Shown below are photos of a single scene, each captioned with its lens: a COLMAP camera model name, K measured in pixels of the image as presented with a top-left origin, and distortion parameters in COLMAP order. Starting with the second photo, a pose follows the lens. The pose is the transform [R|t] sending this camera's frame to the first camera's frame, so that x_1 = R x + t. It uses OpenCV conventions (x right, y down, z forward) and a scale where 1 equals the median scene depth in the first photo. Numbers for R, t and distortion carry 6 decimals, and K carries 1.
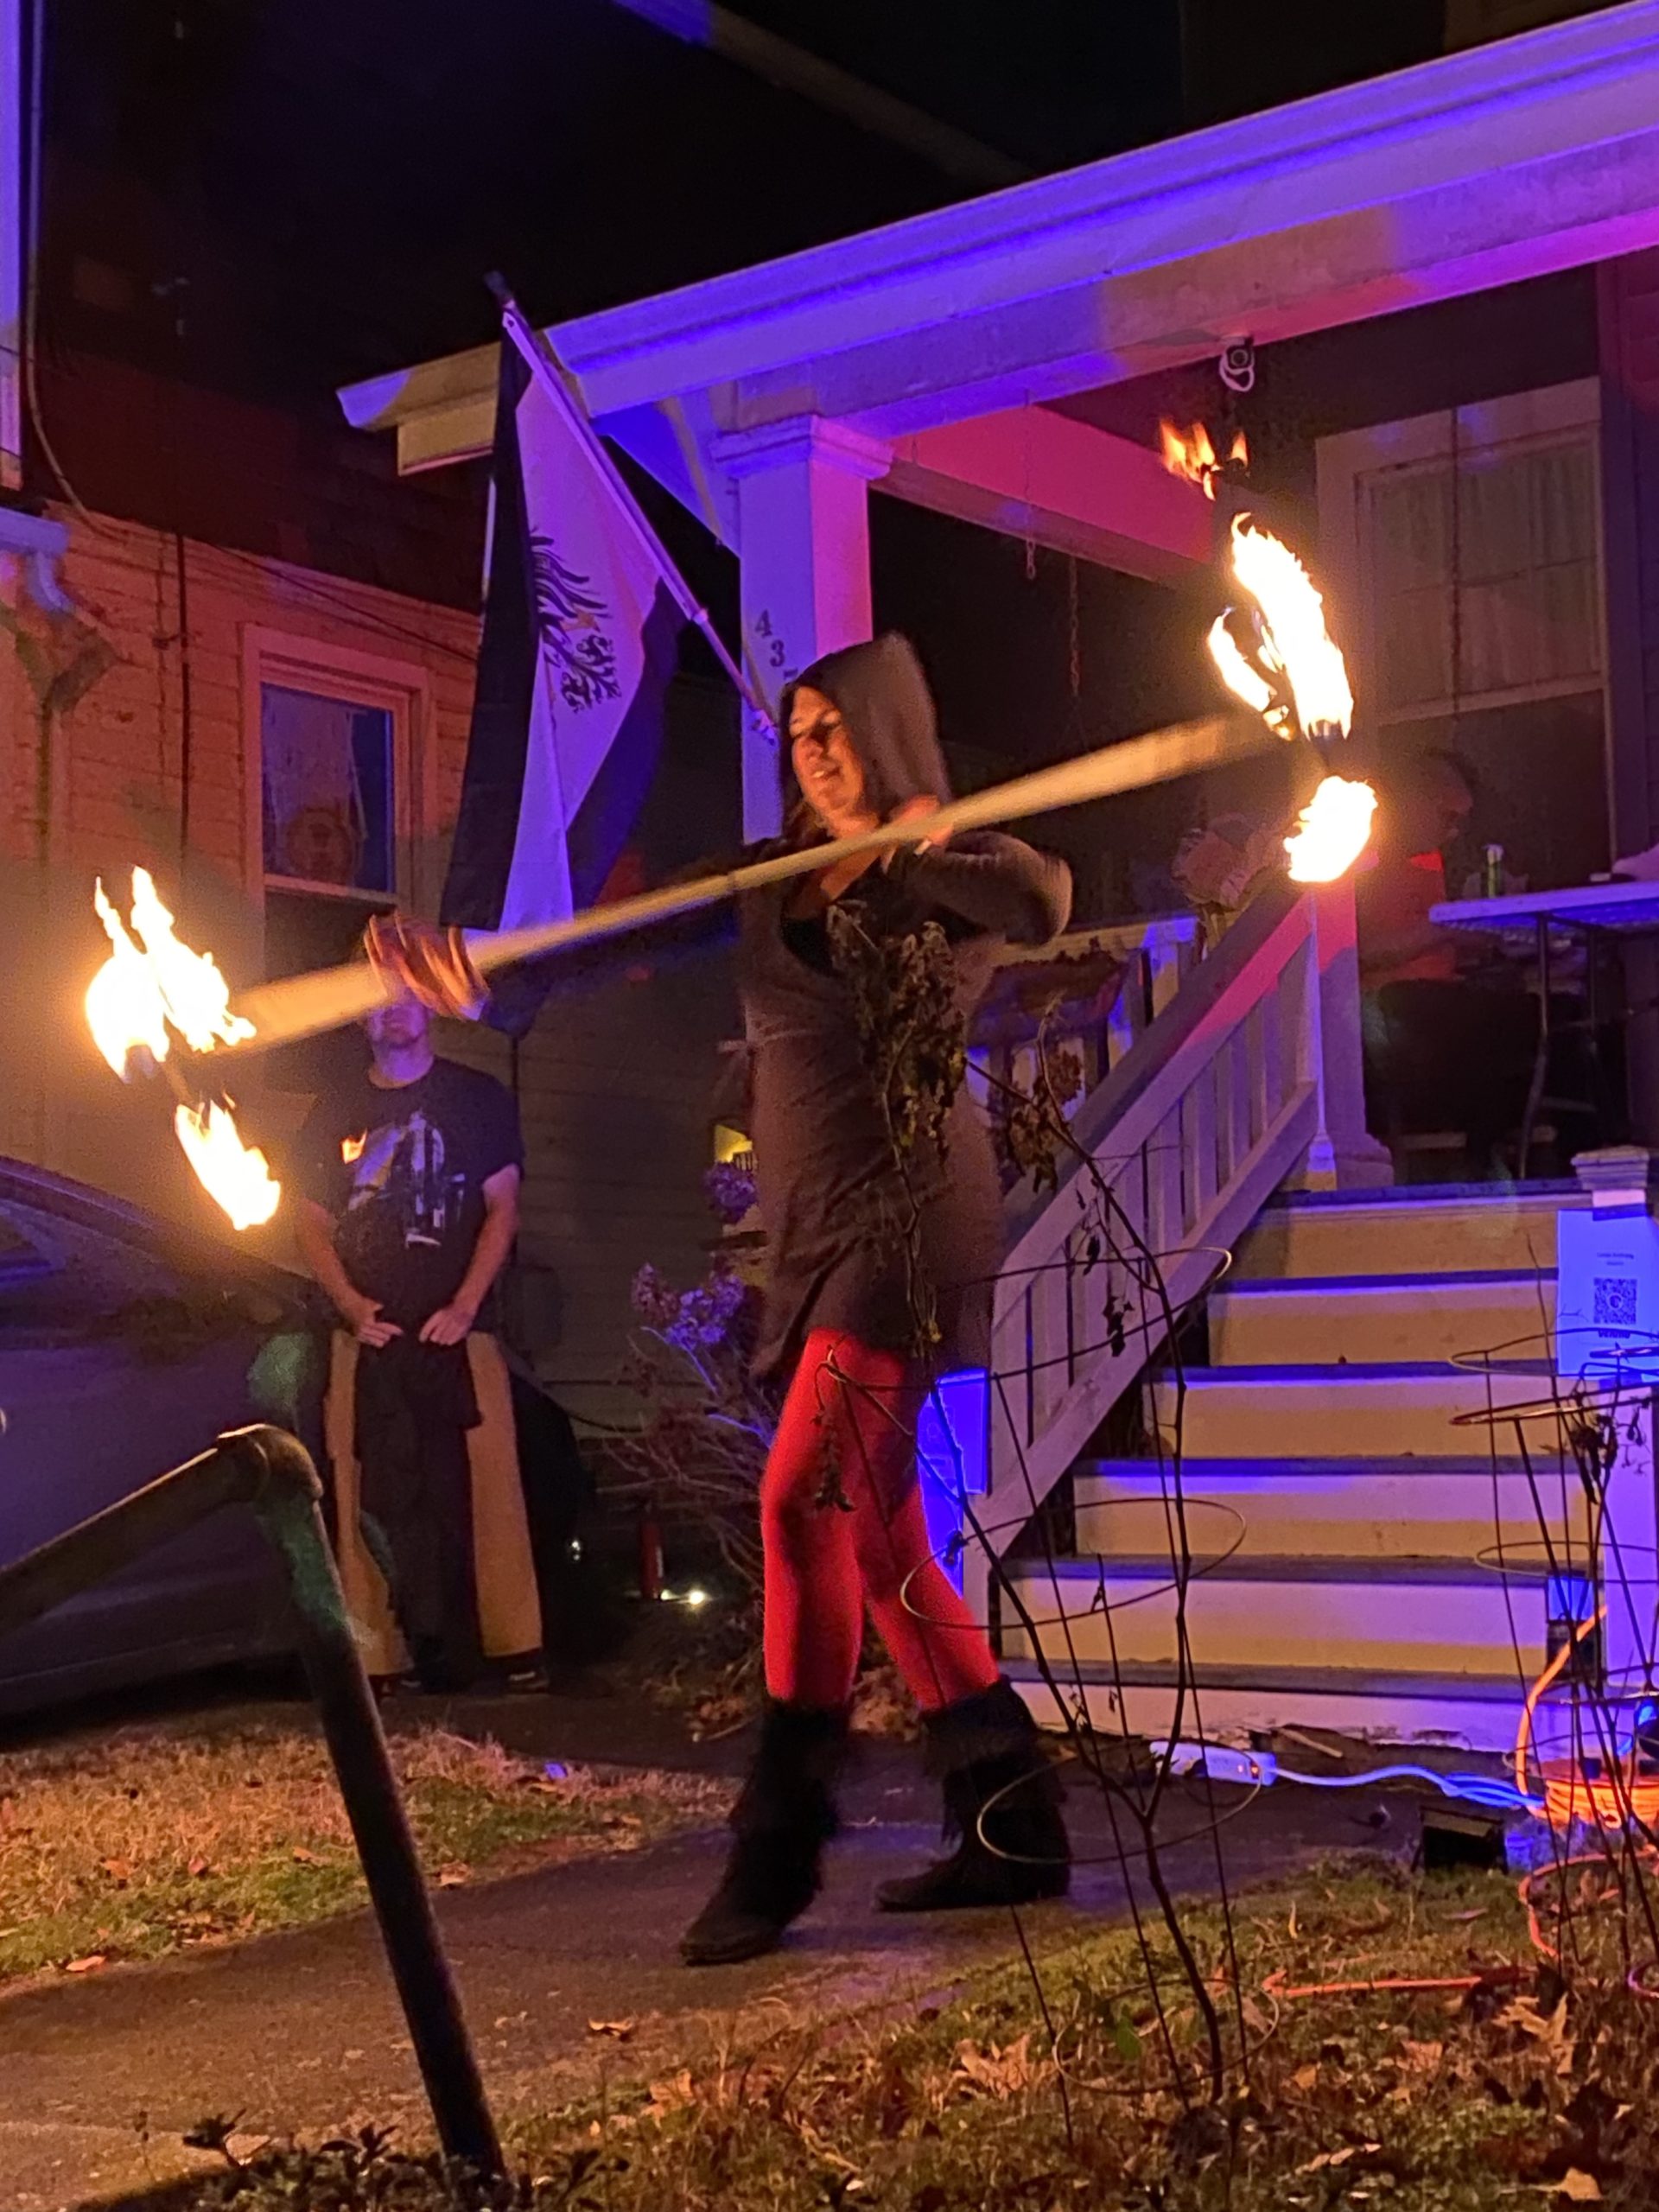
lens RADIAL K [[3260.0, 0, 829.5], [0, 3260.0, 1106.0], [0, 0, 1]] dist [0.287686, -0.033200]
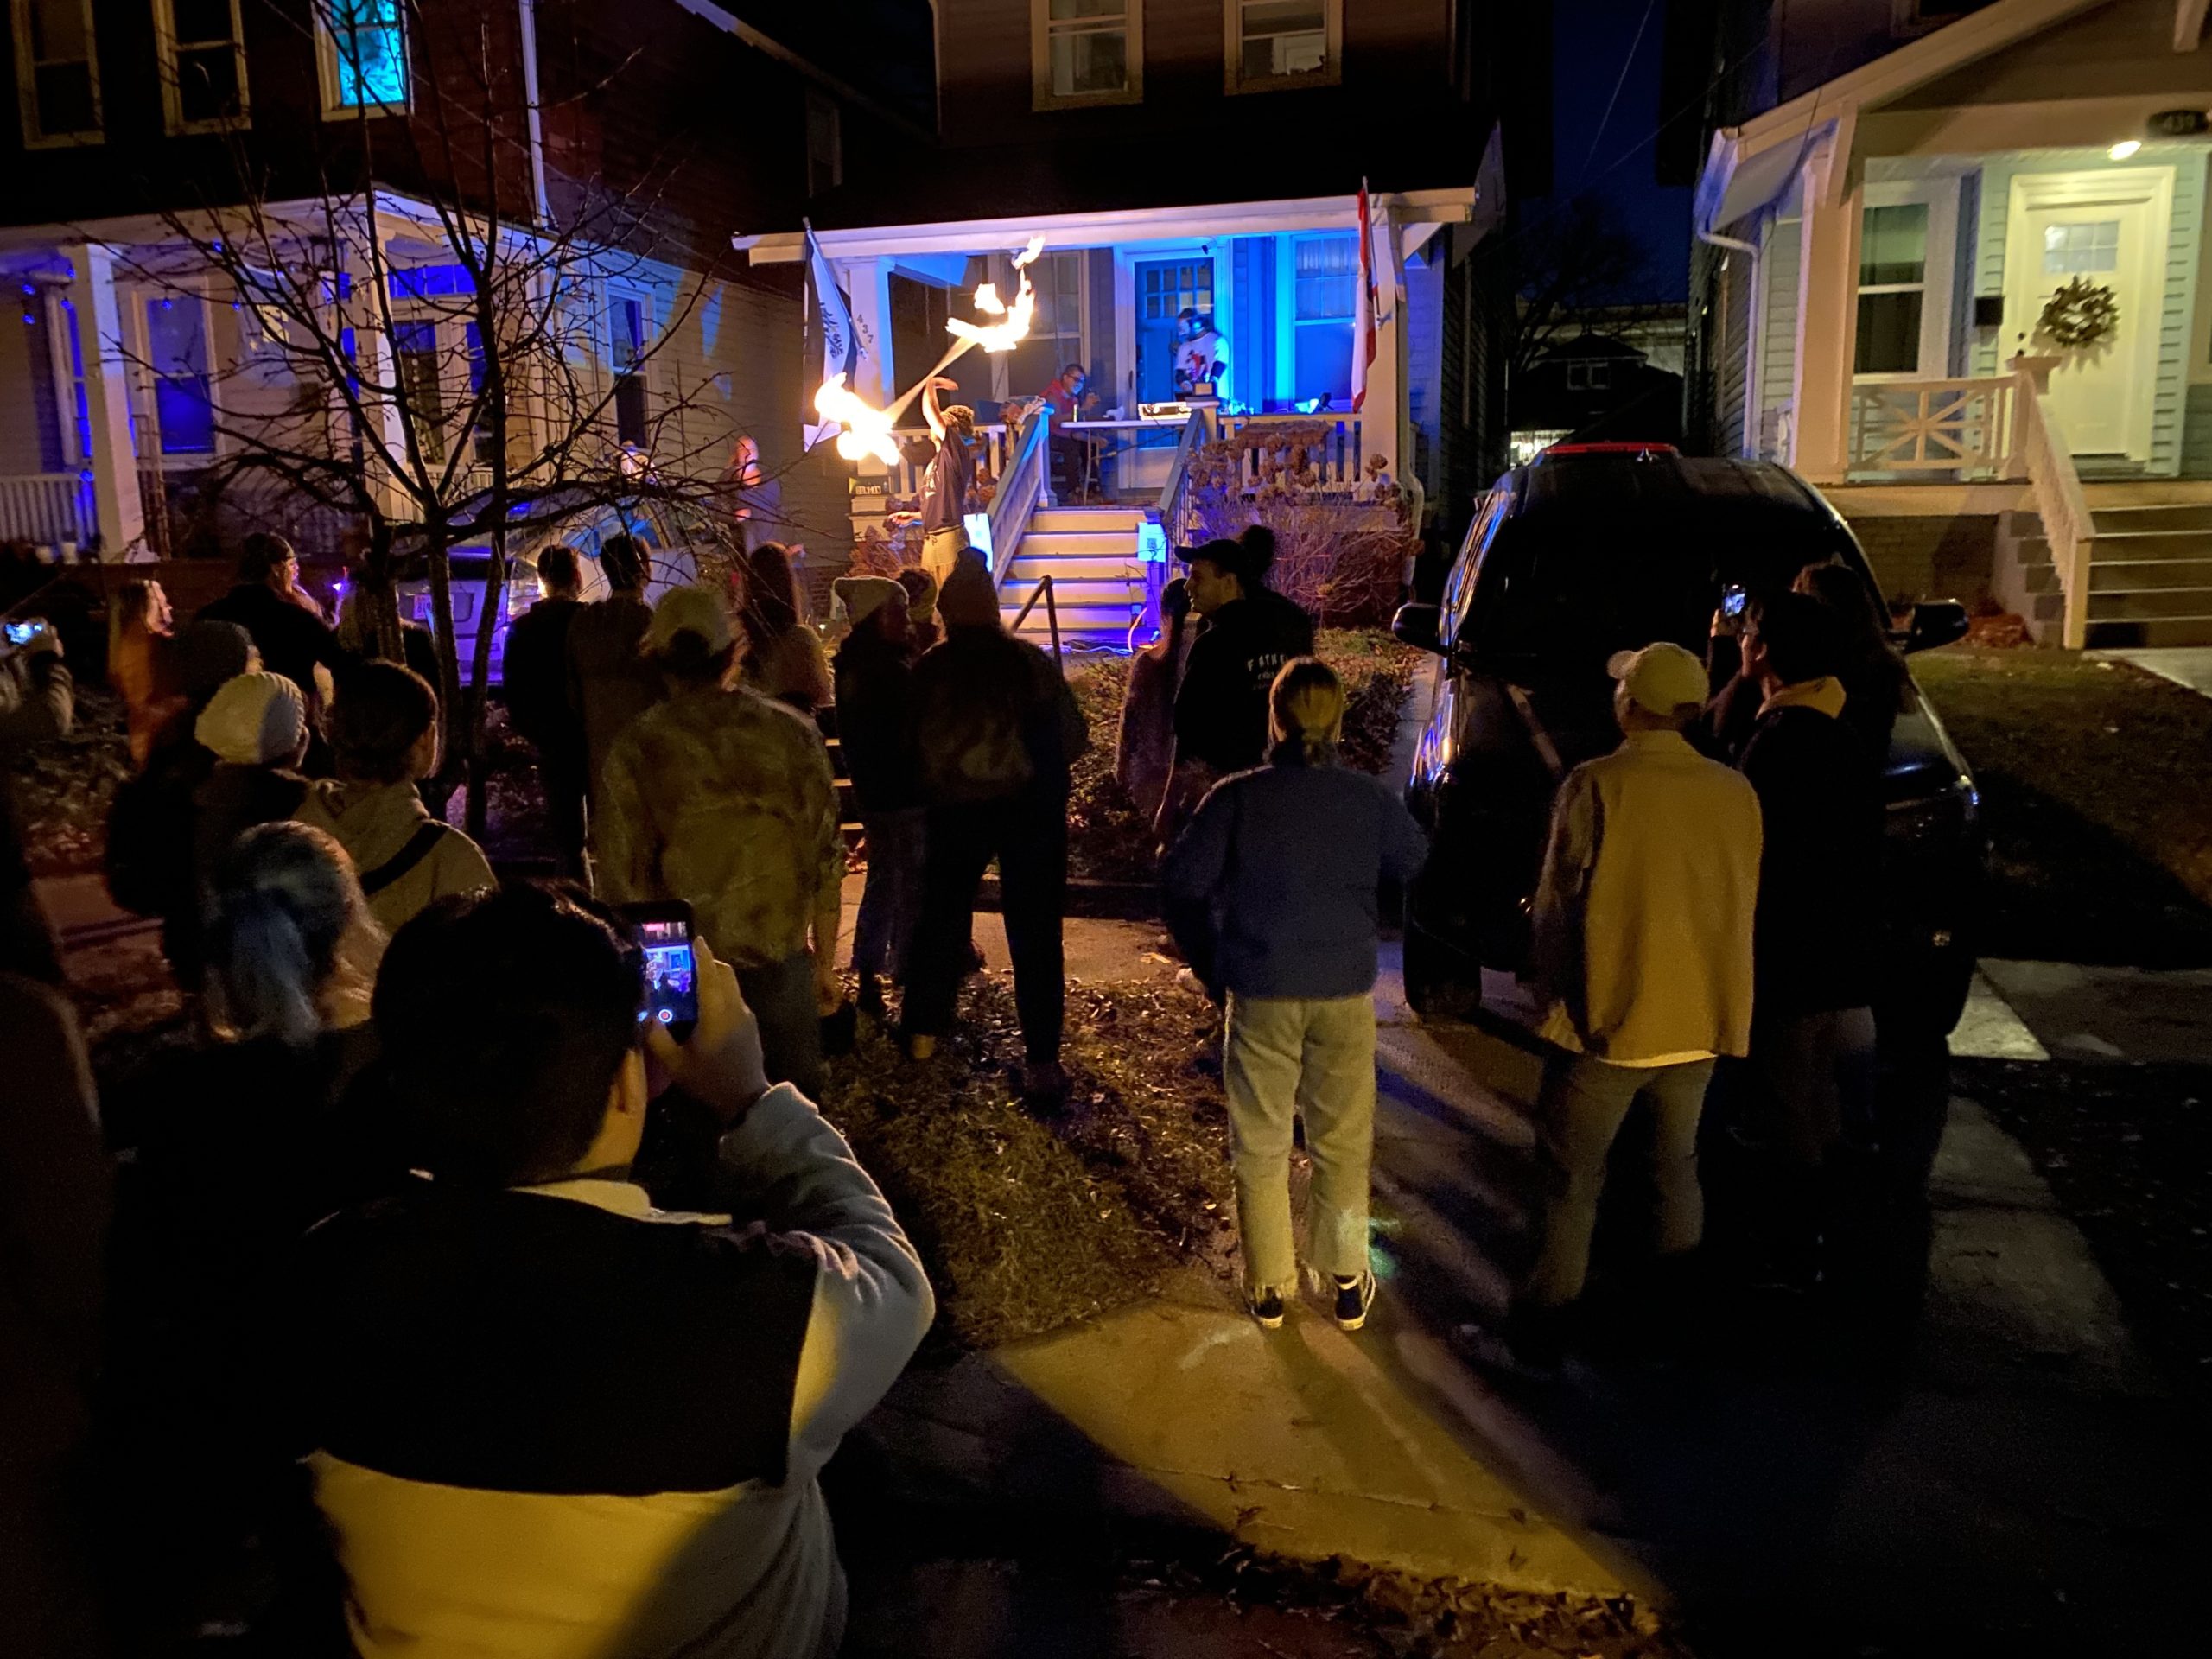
lens RADIAL K [[1672.0, 0, 1106.0], [0, 1672.0, 829.5], [0, 0, 1]] dist [0.001721, 0.000083]
pose [[0.922835, -0.074594, 0.377904, -0.491538], [-0.029451, 0.964535, 0.262307, -0.111186], [-0.384068, -0.253196, 0.887909, -0.700804]]
